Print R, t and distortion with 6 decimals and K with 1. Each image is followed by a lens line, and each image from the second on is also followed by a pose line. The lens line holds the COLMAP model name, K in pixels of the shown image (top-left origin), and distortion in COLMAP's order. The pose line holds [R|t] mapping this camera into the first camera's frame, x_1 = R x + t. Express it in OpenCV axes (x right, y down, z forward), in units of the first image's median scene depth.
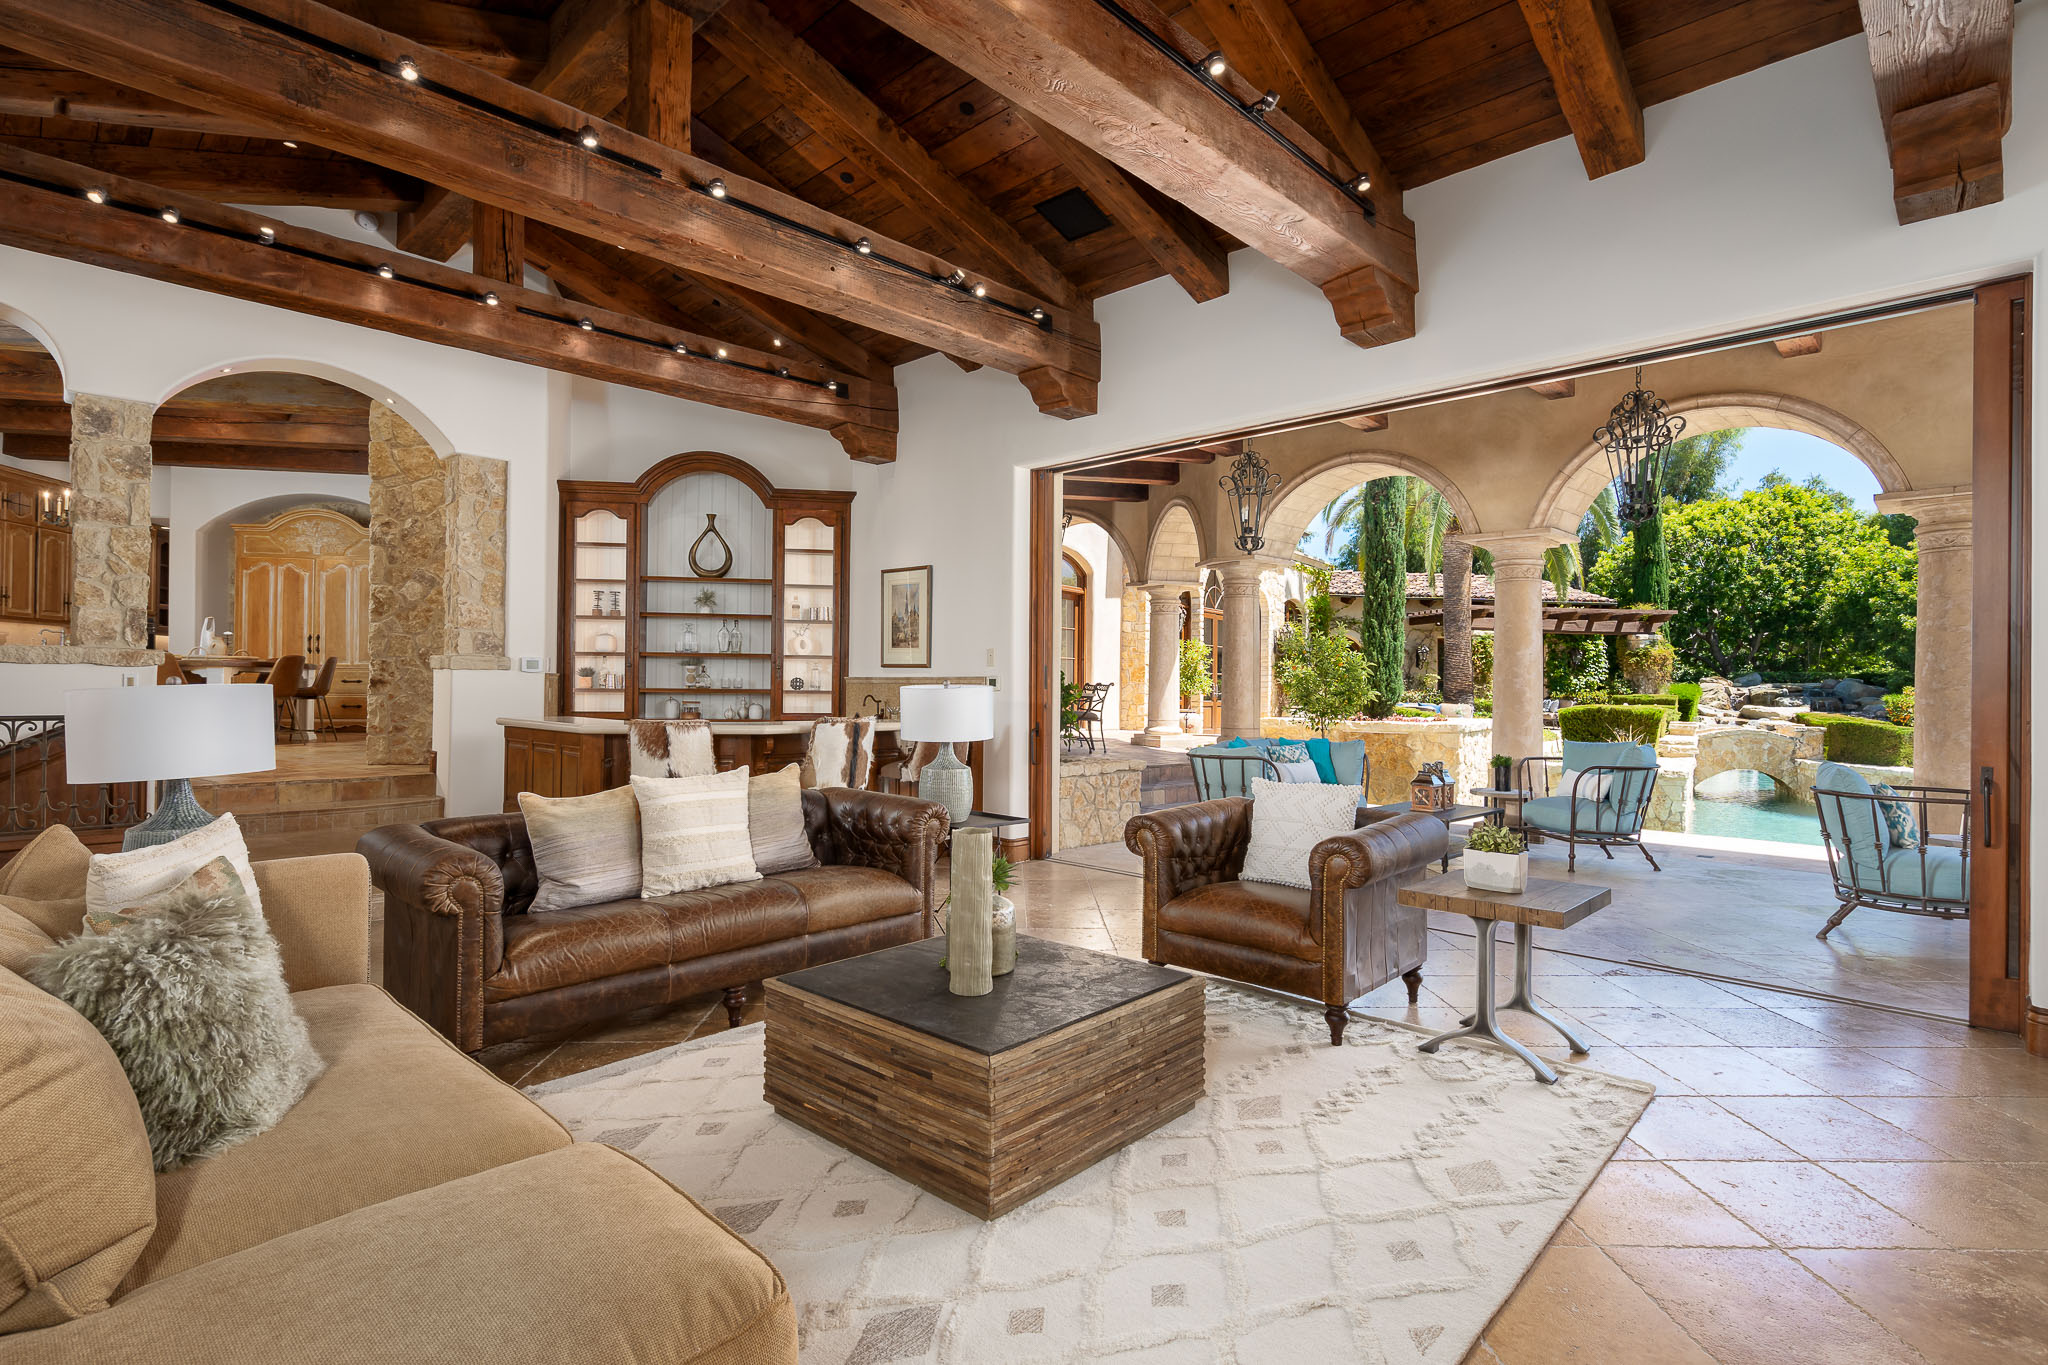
lens RADIAL K [[977.5, 0, 1015.6], [0, 977.5, 681.3], [0, 0, 1]] dist [-0.001291, 0.000096]
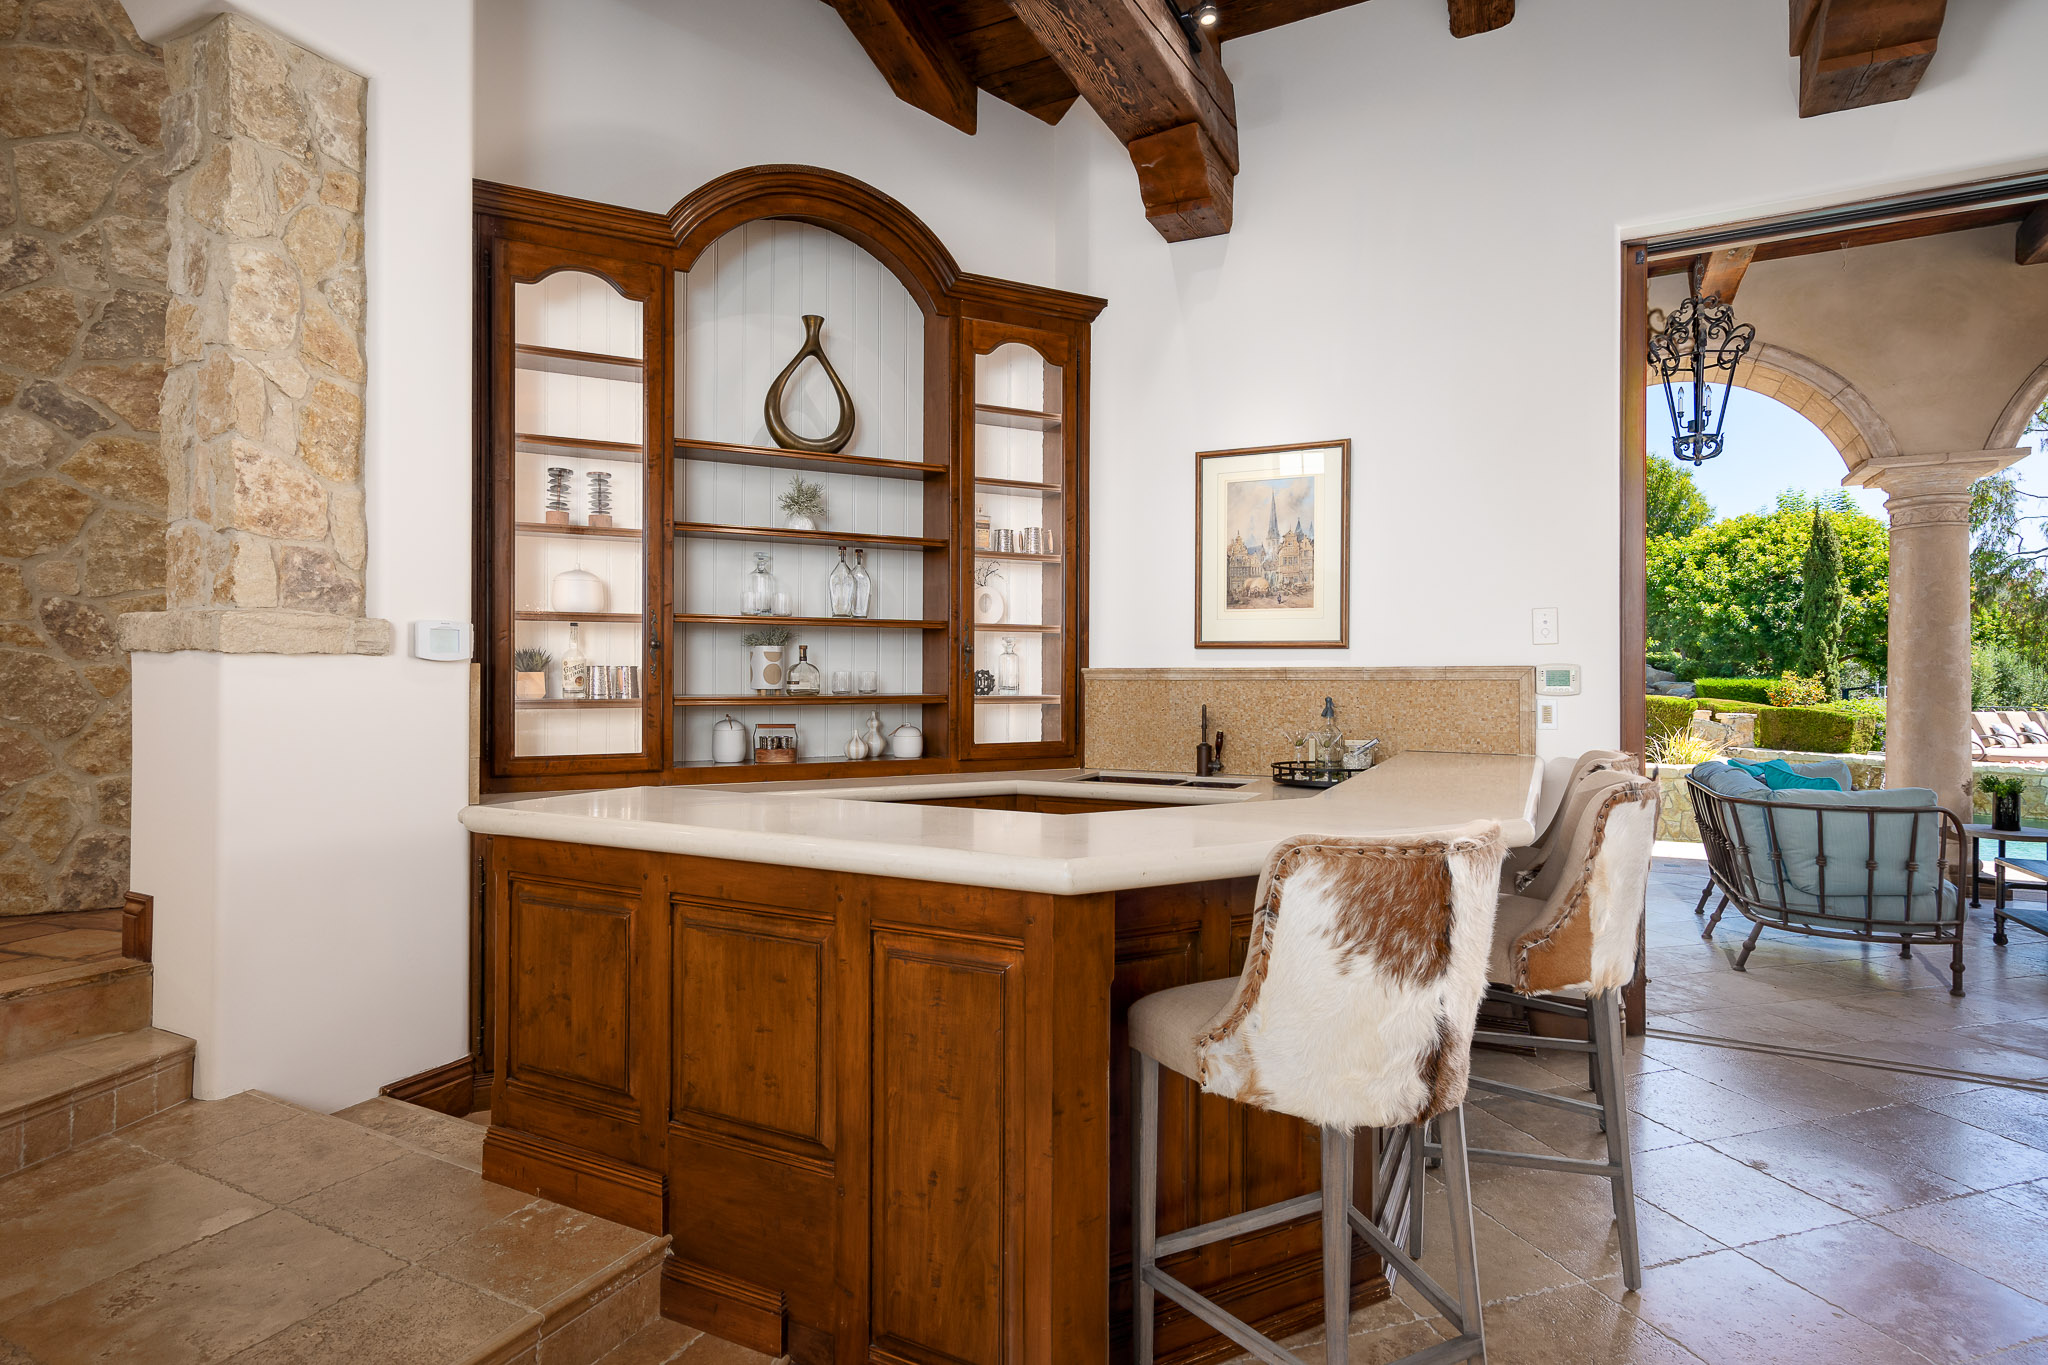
lens RADIAL K [[1032.8, 0, 1021.8], [0, 1032.8, 677.9], [0, 0, 1]] dist [0.004812, -0.000232]
pose [[0.956917, -0.009592, 0.290202, -0.370436], [0.007816, 0.999943, 0.007280, -0.003859], [-0.290255, -0.004698, 0.956938, 0.517812]]
